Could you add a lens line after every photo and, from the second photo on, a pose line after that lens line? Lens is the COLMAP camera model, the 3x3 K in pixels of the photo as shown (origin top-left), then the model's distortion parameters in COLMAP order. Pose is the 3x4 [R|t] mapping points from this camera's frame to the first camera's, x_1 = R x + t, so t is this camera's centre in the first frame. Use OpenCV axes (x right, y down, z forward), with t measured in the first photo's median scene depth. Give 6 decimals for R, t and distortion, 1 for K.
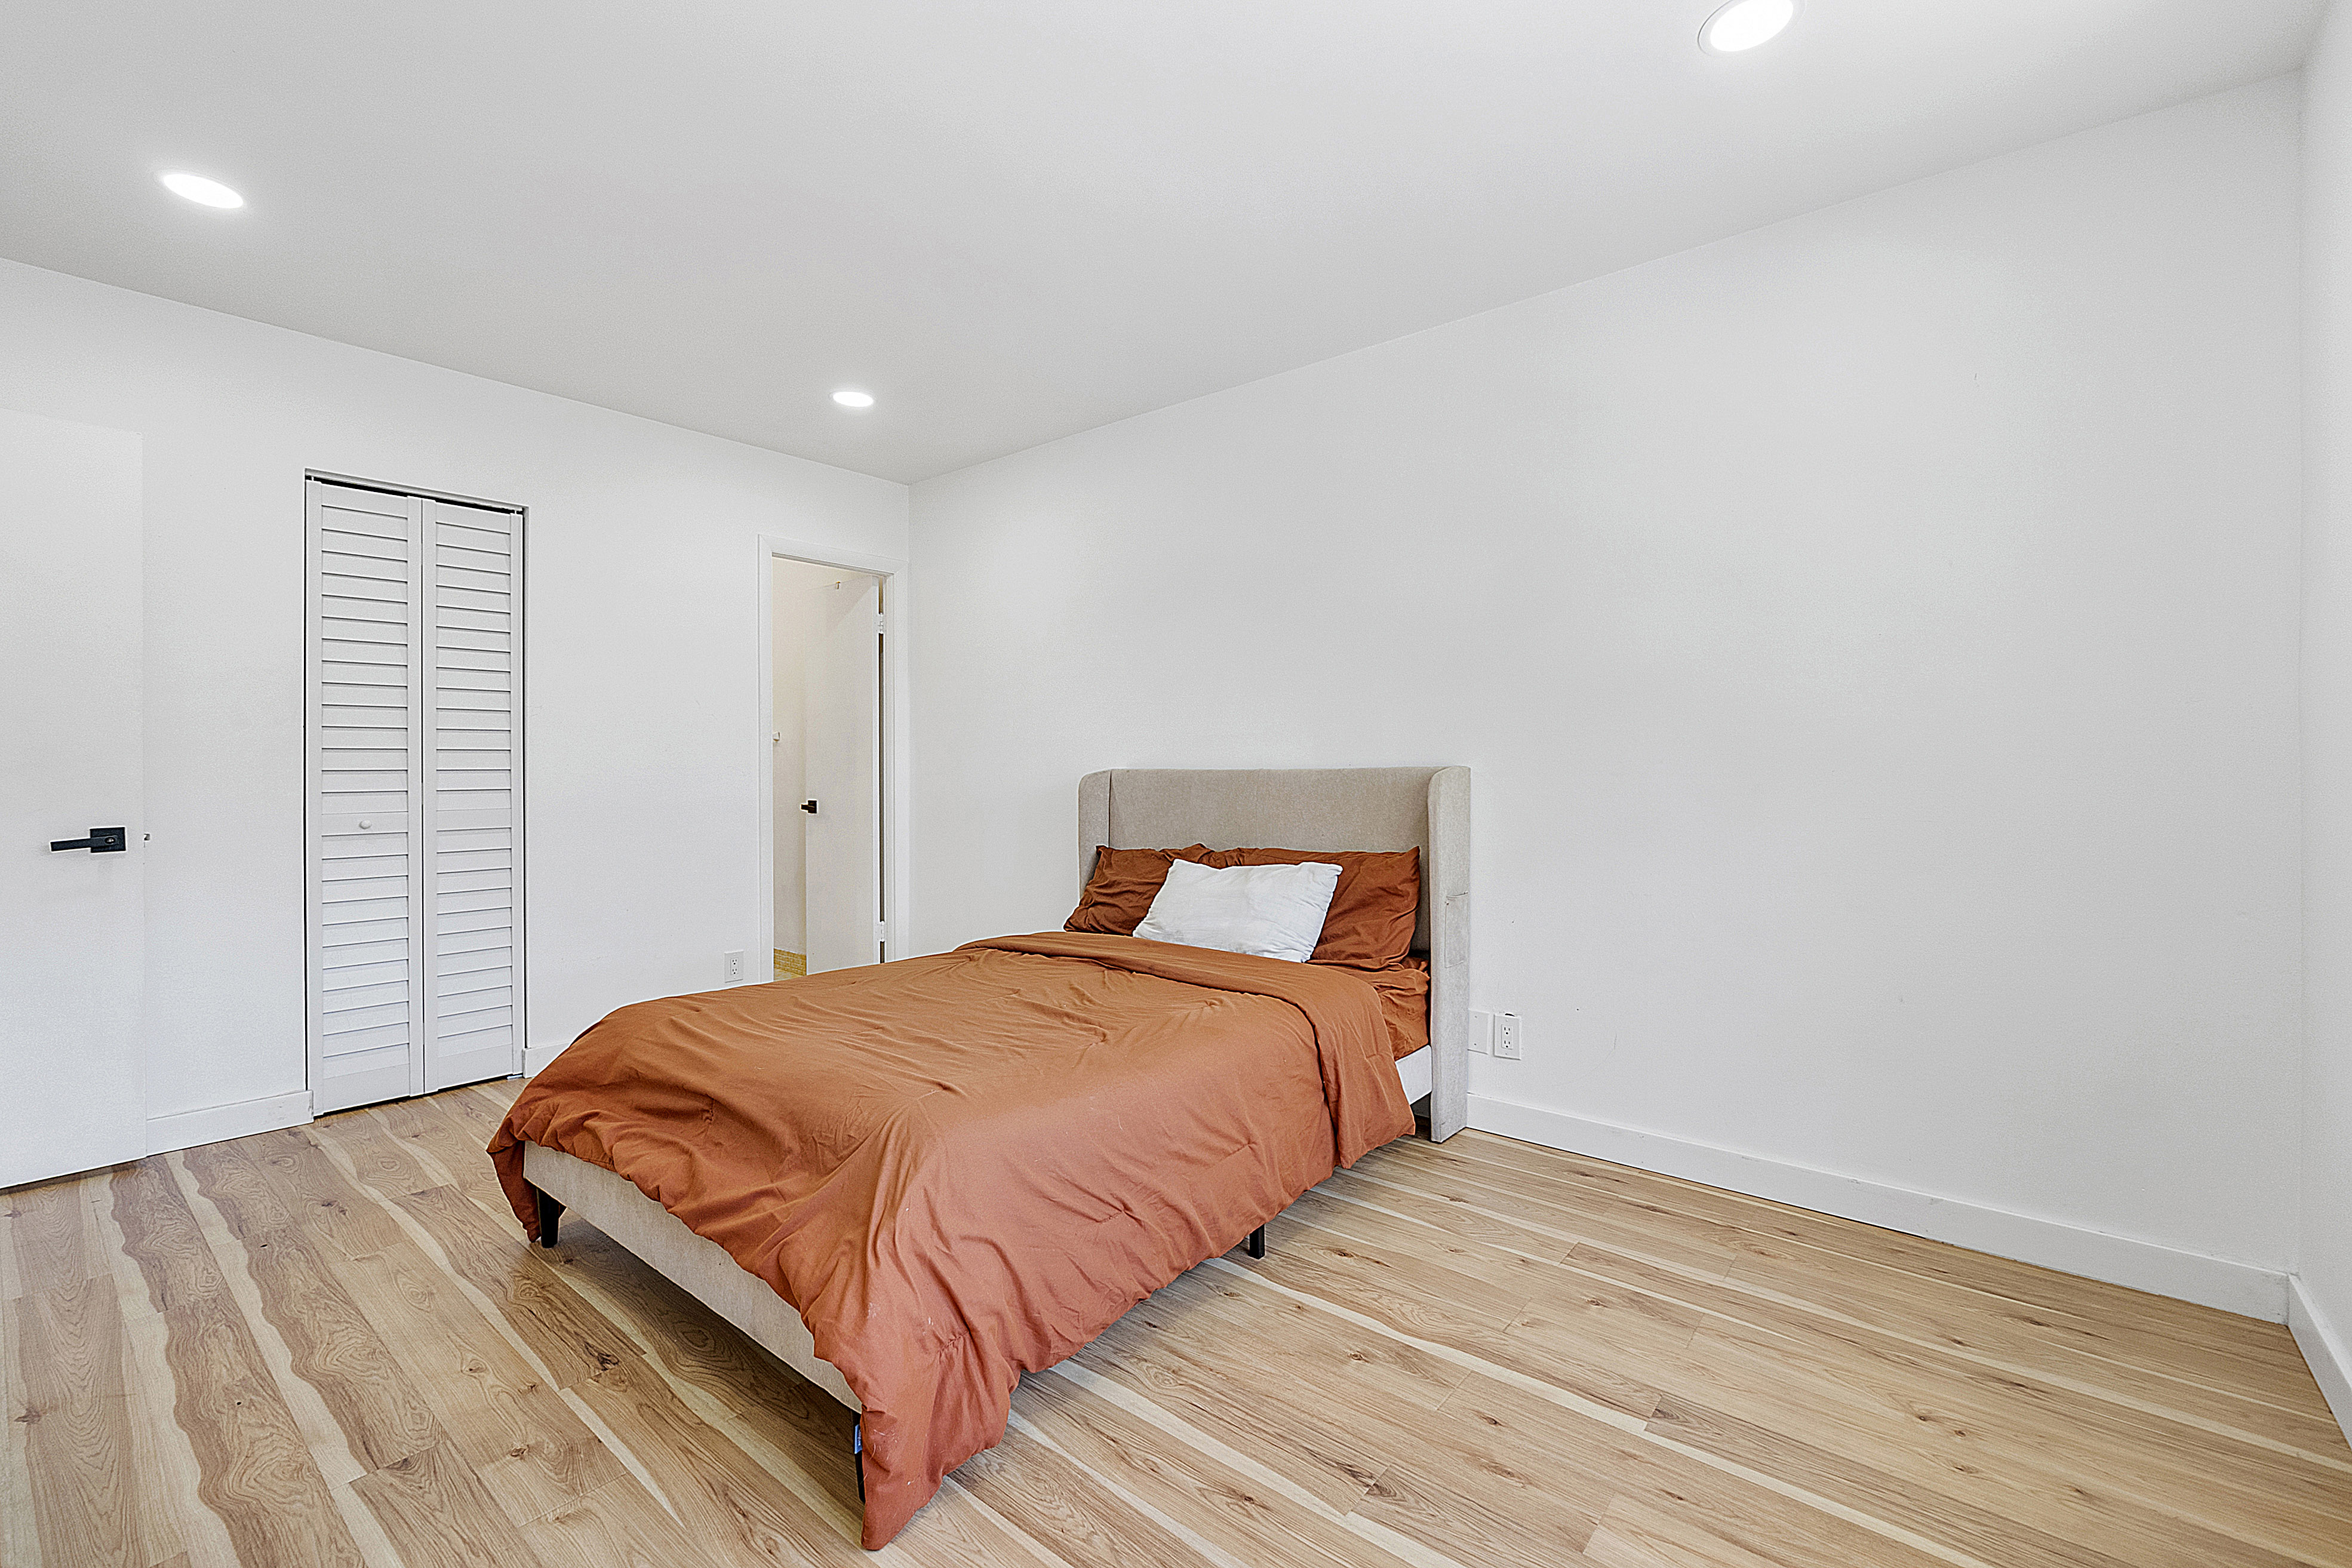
lens RADIAL K [[1003.2, 0, 1172.3], [0, 1003.2, 774.8], [0, 0, 1]] dist [-0.009241, 0.000384]
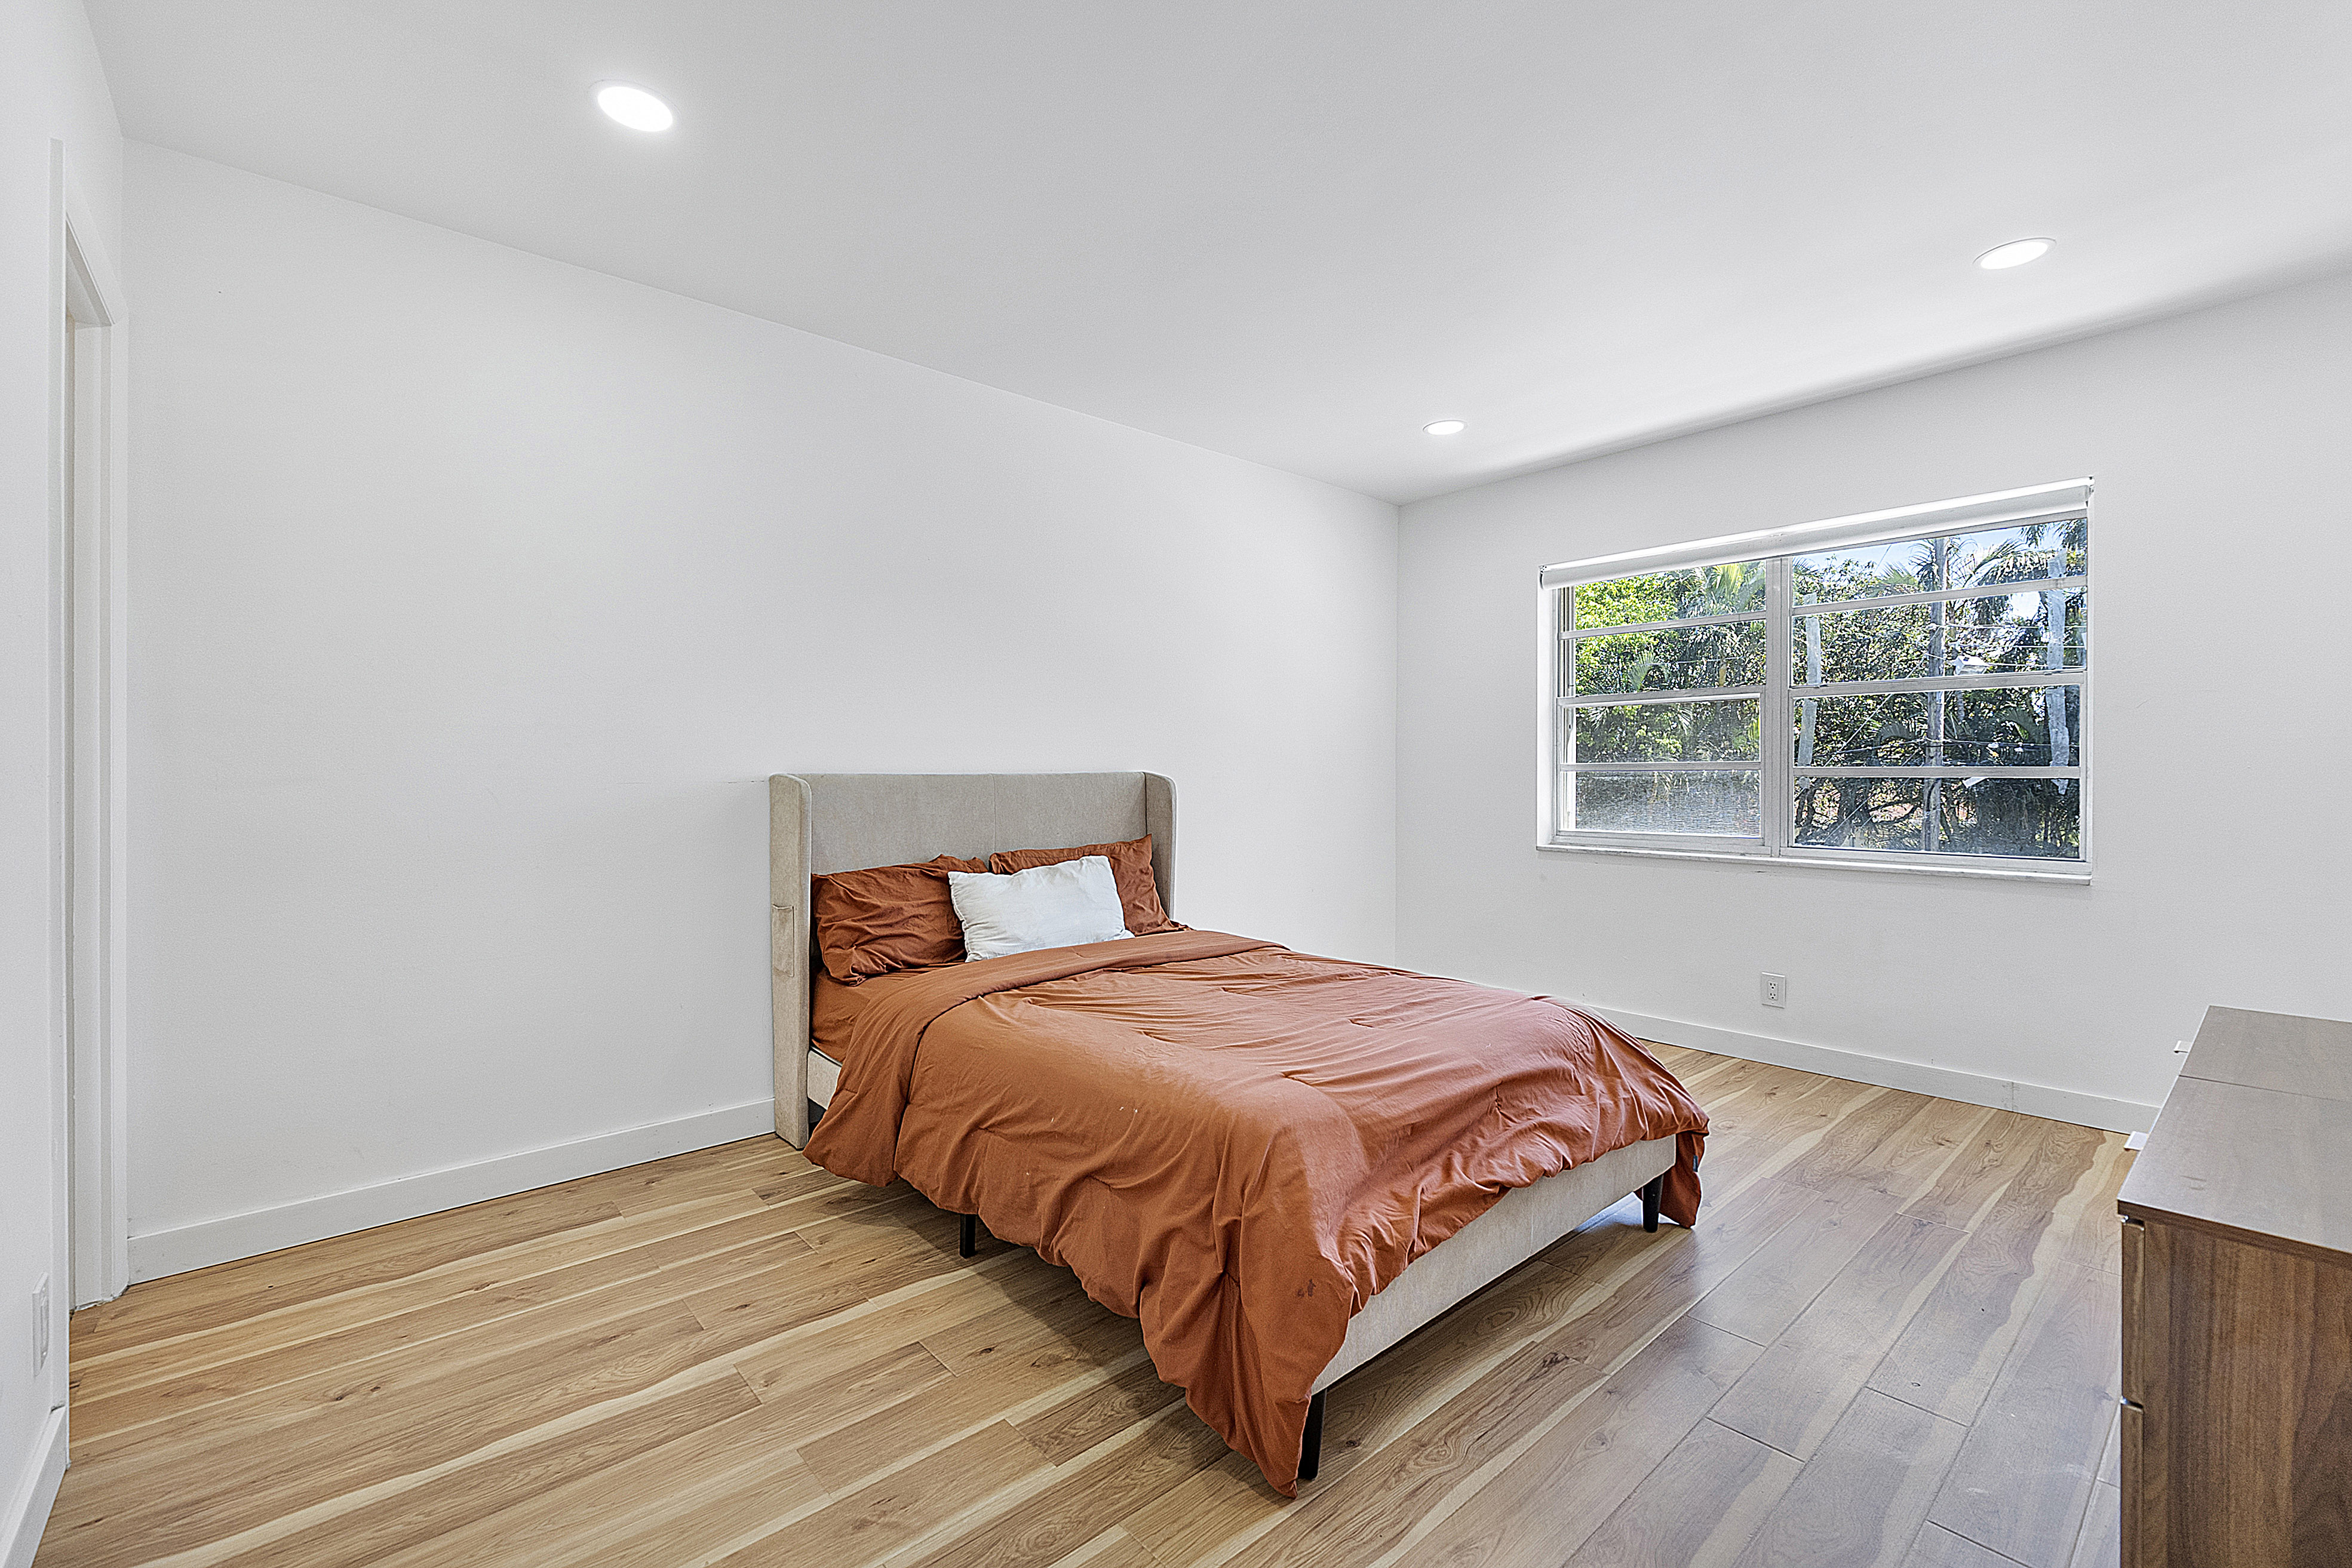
lens RADIAL K [[1003.1, 0, 1172.3], [0, 1003.1, 774.8], [0, 0, 1]] dist [-0.009241, 0.000384]
pose [[0.161135, -0.005666, 0.986916, -1.176783], [0.009822, 0.999943, 0.004137, -0.010392], [-0.986883, 0.009027, 0.161182, 0.877673]]
